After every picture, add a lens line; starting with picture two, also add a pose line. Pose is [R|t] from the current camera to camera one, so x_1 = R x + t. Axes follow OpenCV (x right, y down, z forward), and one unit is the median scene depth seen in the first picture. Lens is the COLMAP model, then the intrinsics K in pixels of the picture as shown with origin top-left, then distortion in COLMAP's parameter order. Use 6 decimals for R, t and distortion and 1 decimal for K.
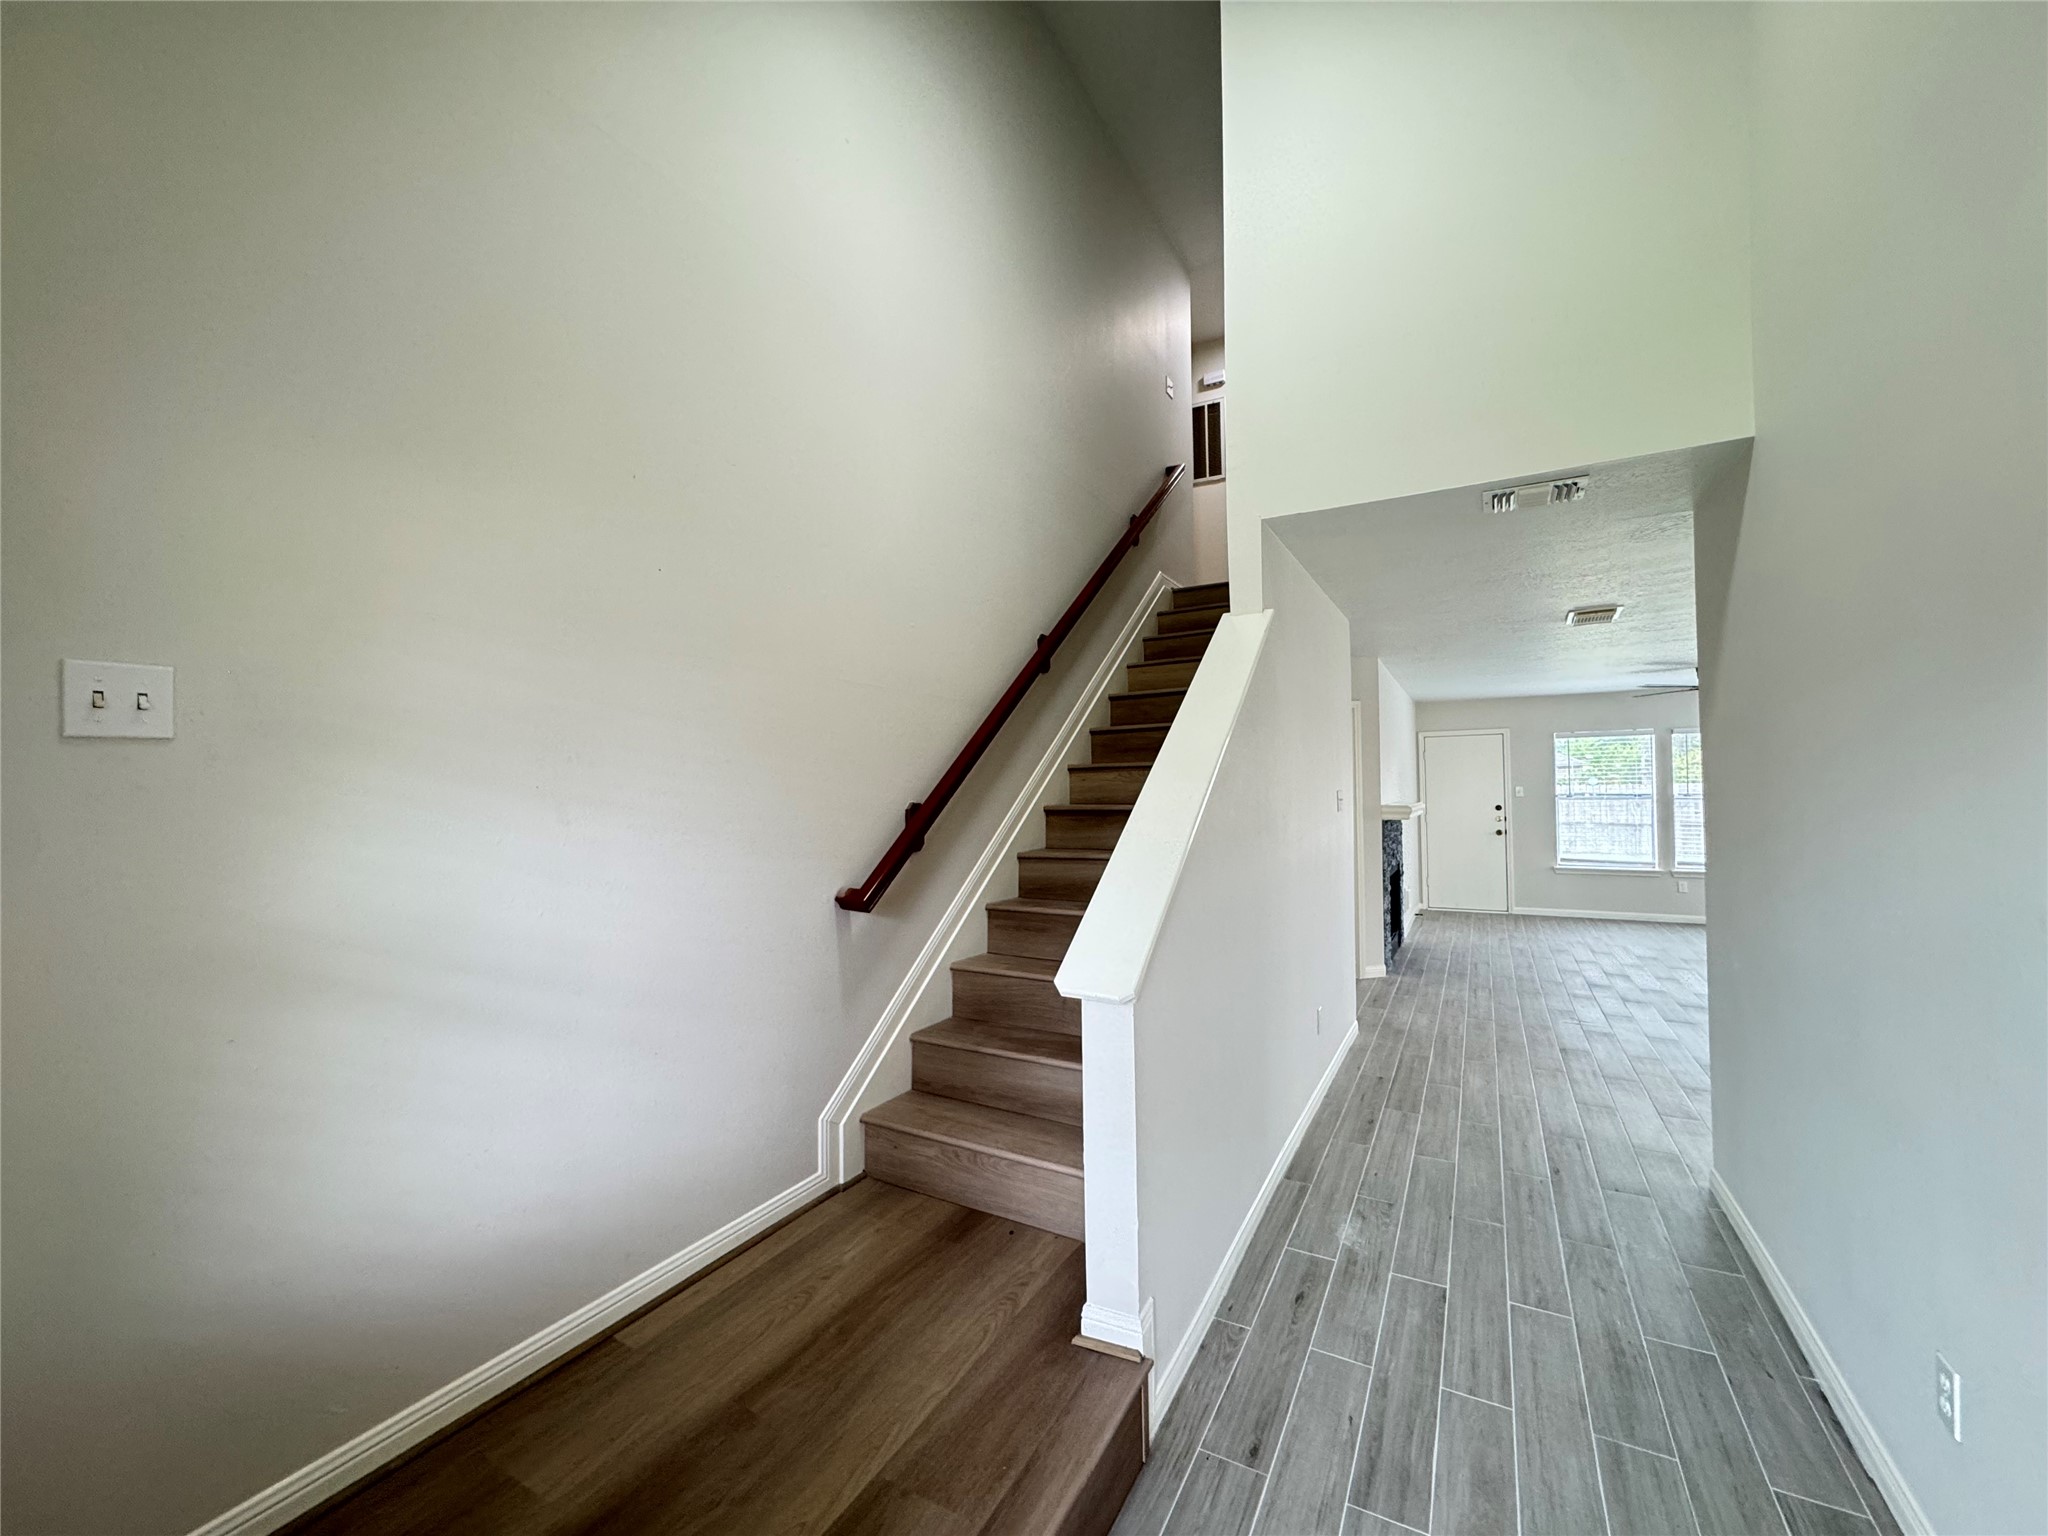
lens RADIAL K [[825.3, 0, 1033.7], [0, 825.3, 767.5], [0, 0, 1]] dist [-0.003212, -0.000301]
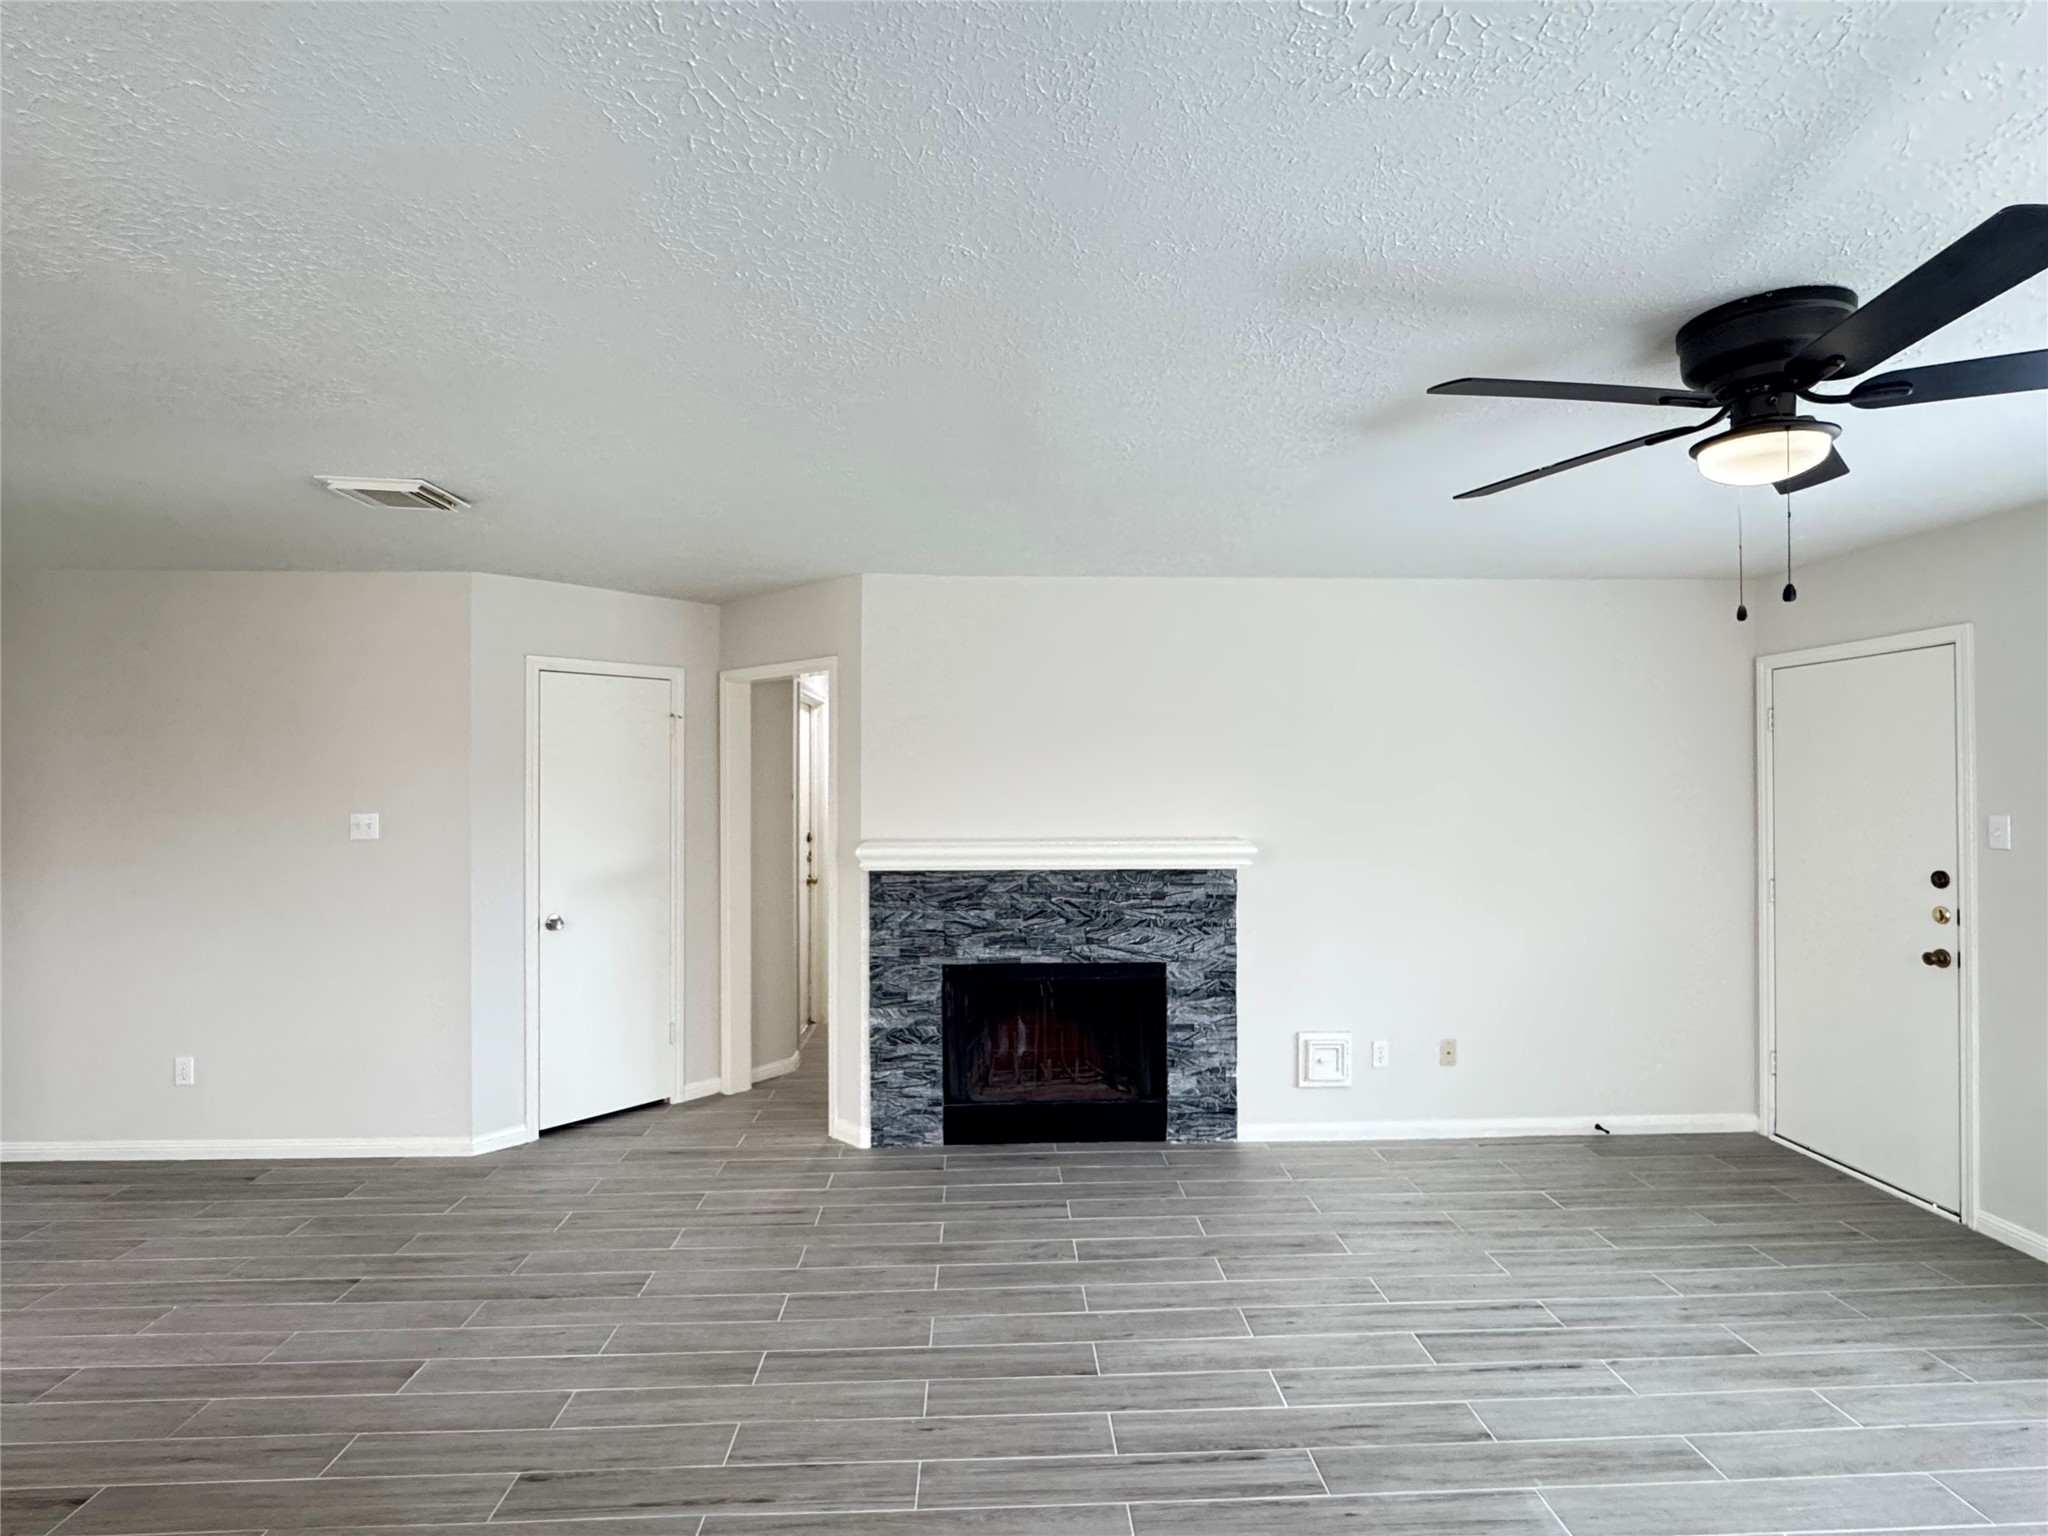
lens RADIAL K [[984.8, 0, 1024.3], [0, 984.8, 765.4], [0, 0, 1]] dist [-0.002301, -0.000639]
pose [[0.516491, -0.000521, -0.856293, 1.450318], [0.016624, 0.999817, 0.009419, -0.007664], [0.856131, -0.019100, 0.516405, 1.050932]]
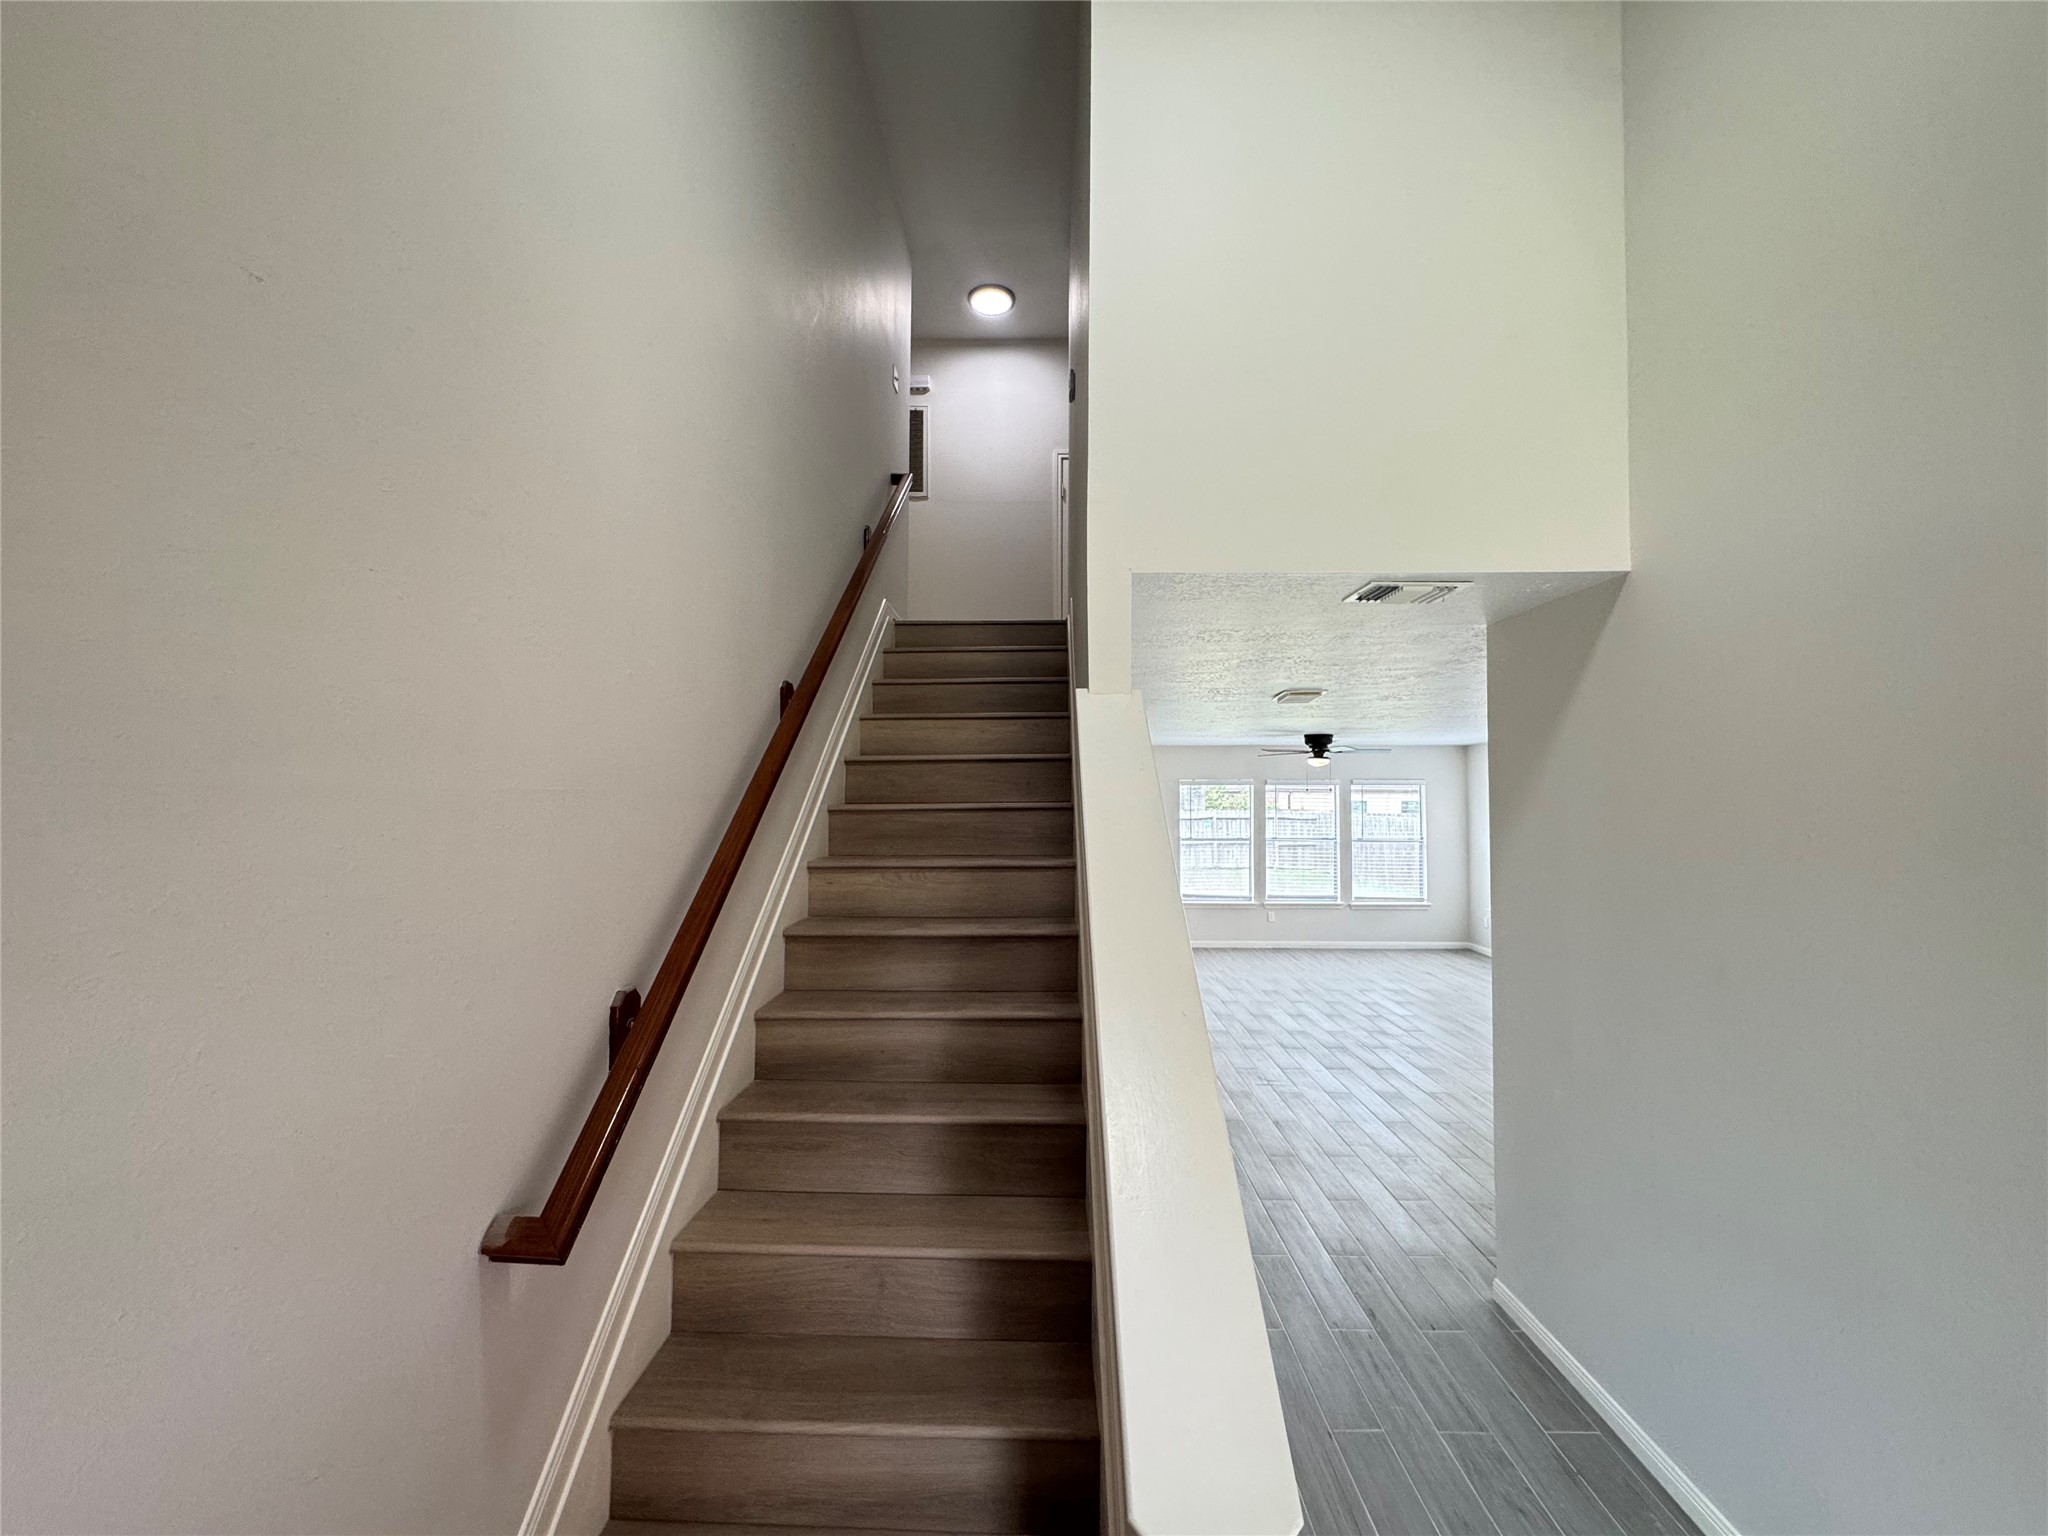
lens RADIAL K [[825.3, 0, 1033.7], [0, 825.3, 767.5], [0, 0, 1]] dist [-0.003212, -0.000301]
pose [[0.885094, 0.030939, 0.464383, -0.104628], [-0.025578, 0.999514, -0.017841, -0.067974], [-0.464709, 0.003913, 0.885455, 0.236643]]
